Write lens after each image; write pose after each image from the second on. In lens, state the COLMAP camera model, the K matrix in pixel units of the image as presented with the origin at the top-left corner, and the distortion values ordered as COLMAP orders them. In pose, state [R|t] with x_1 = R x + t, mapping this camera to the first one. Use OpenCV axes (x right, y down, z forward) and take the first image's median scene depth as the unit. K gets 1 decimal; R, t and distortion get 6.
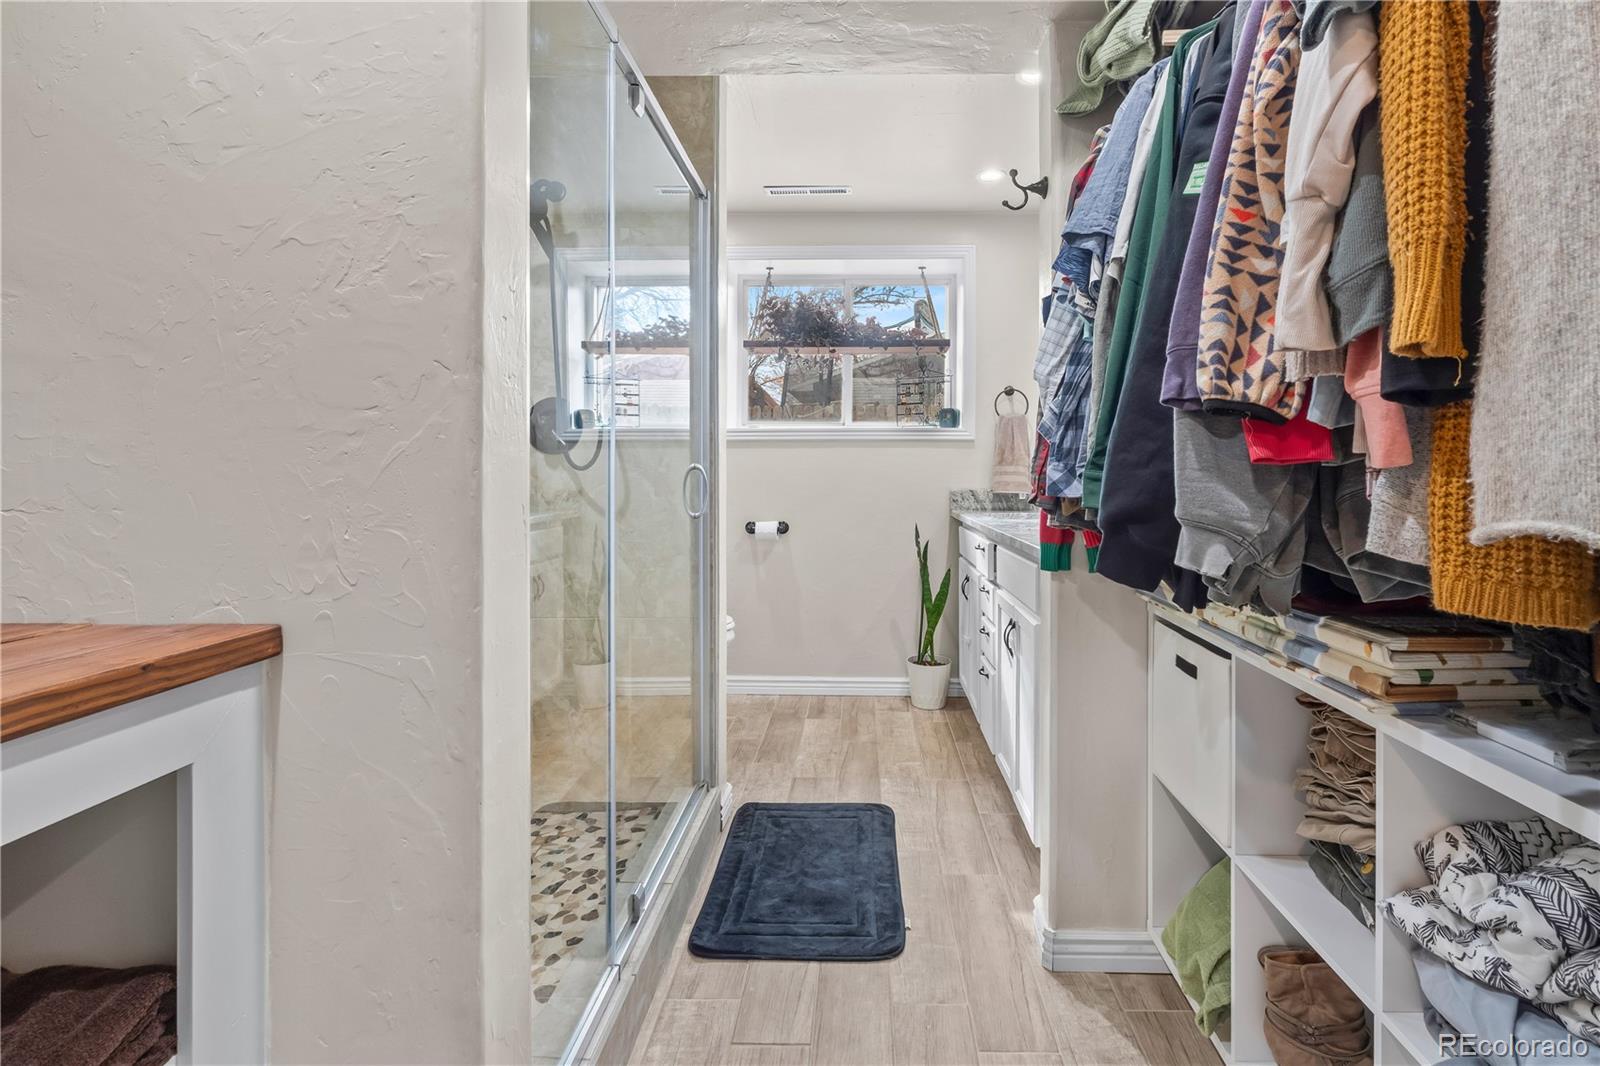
lens RADIAL K [[711.1, 0, 844.0], [0, 711.1, 459.0], [0, 0, 1]] dist [-0.000001, -0.000841]
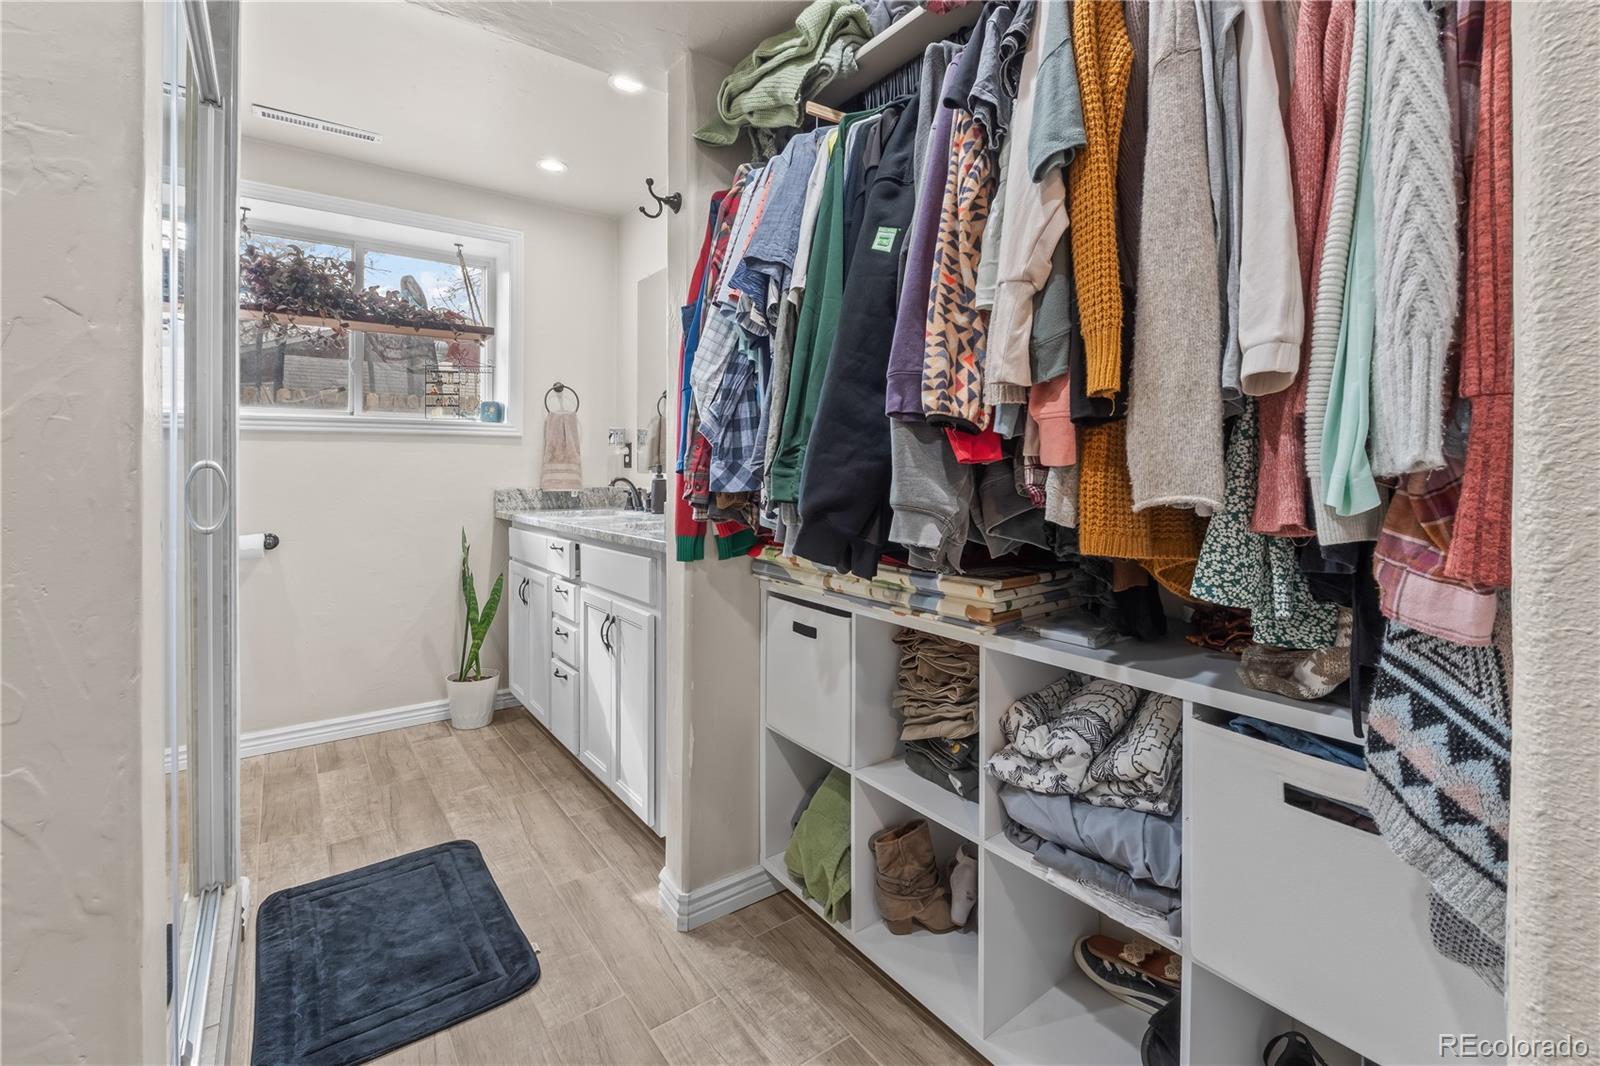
lens RADIAL K [[711.1, 0, 796.1], [0, 711.1, 460.4], [0, 0, 1]] dist [-0.000001, -0.000841]
pose [[0.791314, 0.003803, 0.611398, -0.163399], [-0.007188, 0.999969, 0.003083, 0.000053], [-0.611368, -0.006835, 0.791317, 0.033418]]
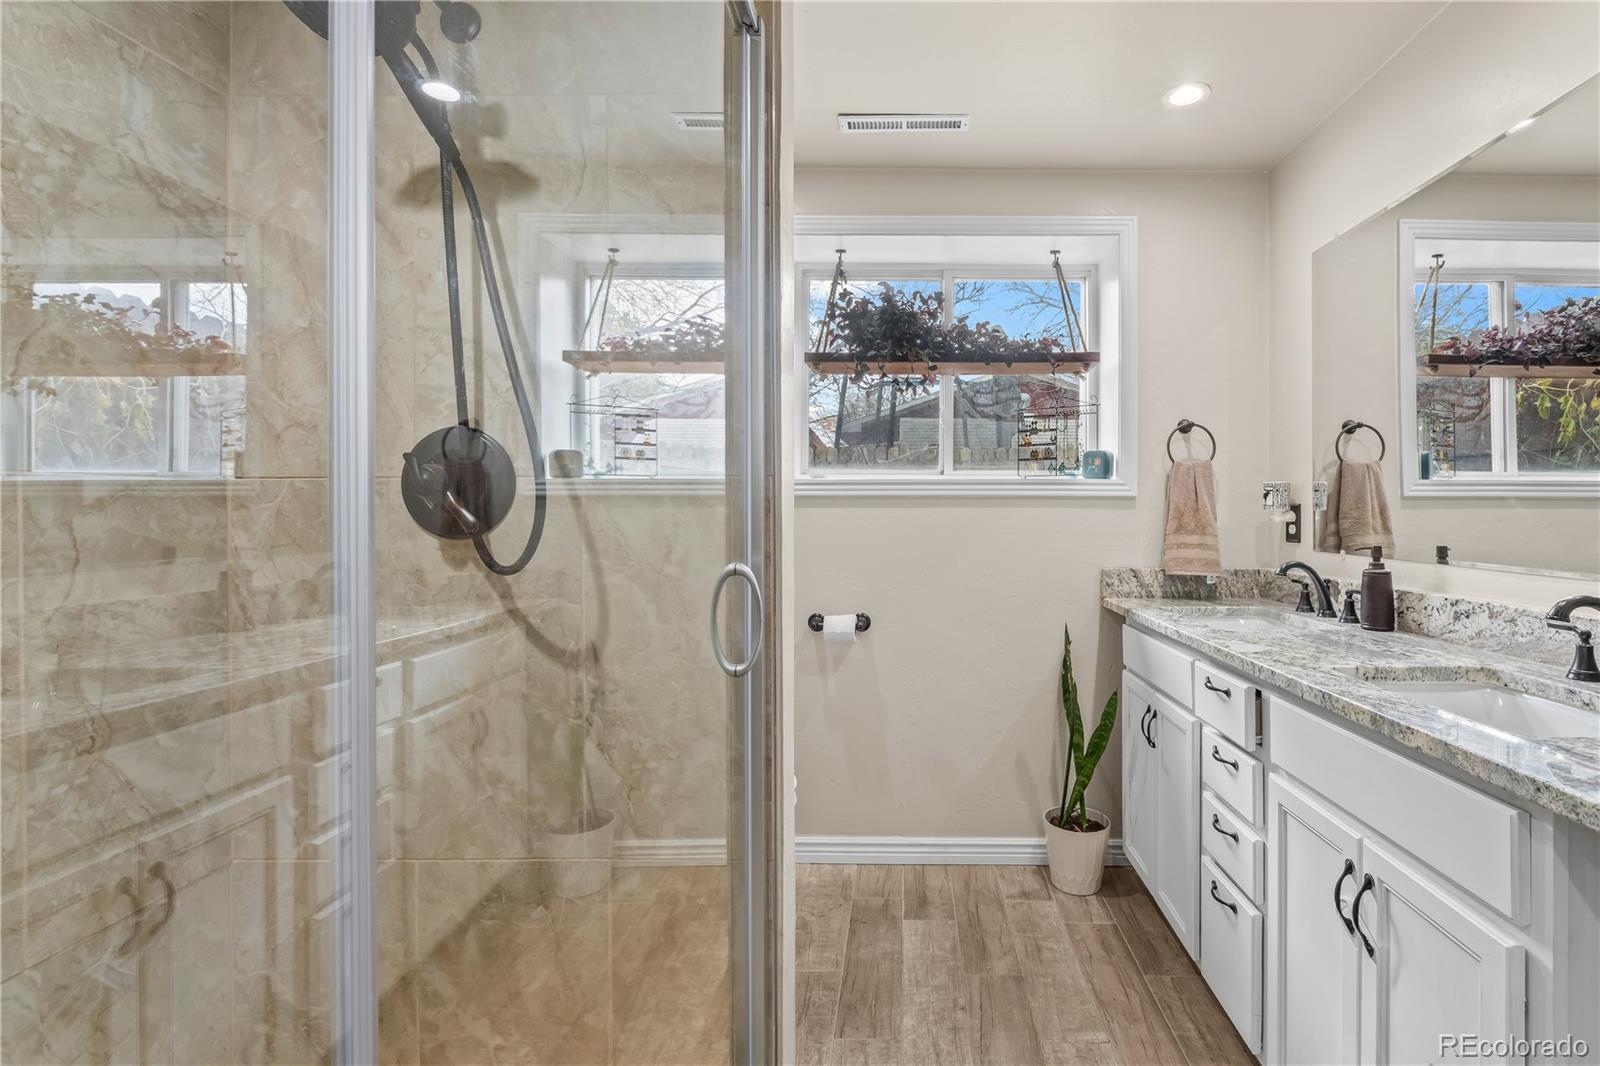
lens RADIAL K [[711.1, 0, 903.5], [0, 711.1, 509.3], [0, 0, 1]] dist [-0.000001, -0.000841]
pose [[0.999495, 0.002323, 0.031685, -0.101815], [-0.002747, 0.999907, 0.013321, -0.035376], [-0.031651, -0.013401, 0.999409, 0.469170]]
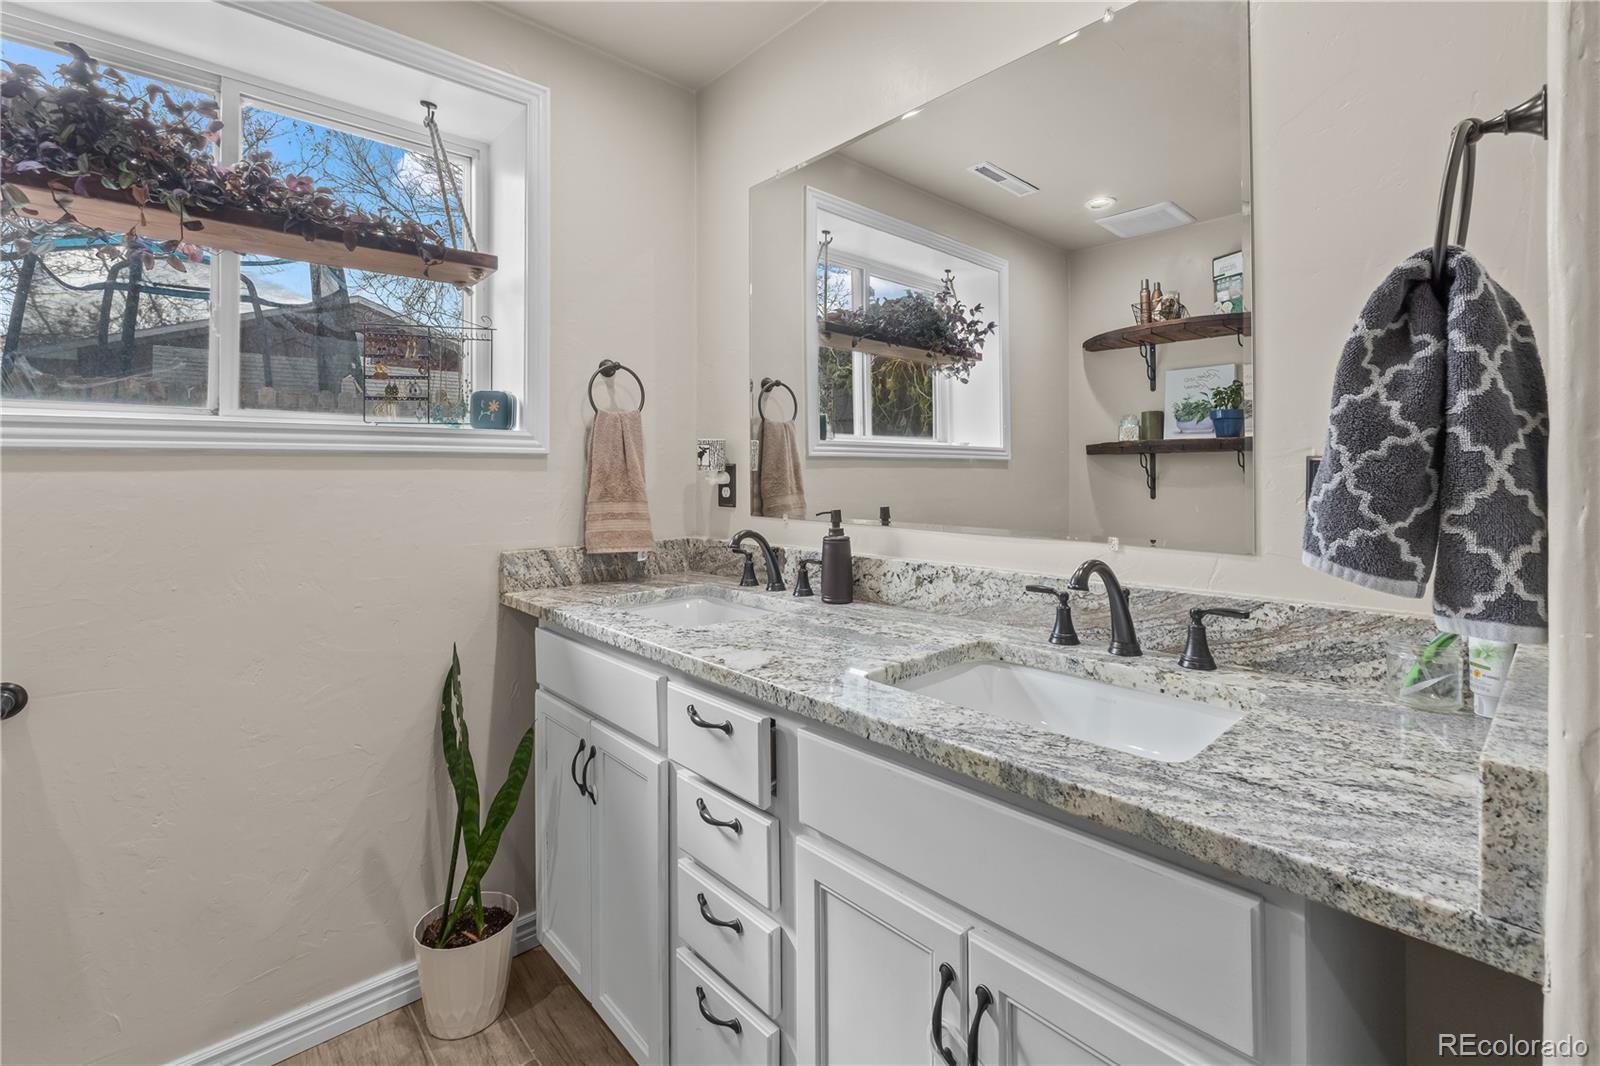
lens RADIAL K [[711.1, 0, 804.5], [0, 711.1, 461.9], [0, 0, 1]] dist [-0.000001, -0.000841]
pose [[0.719820, 0.003467, 0.694152, -0.070742], [-0.004122, 0.999991, -0.000720, -0.033128], [-0.694149, -0.002343, 0.719828, 0.738268]]
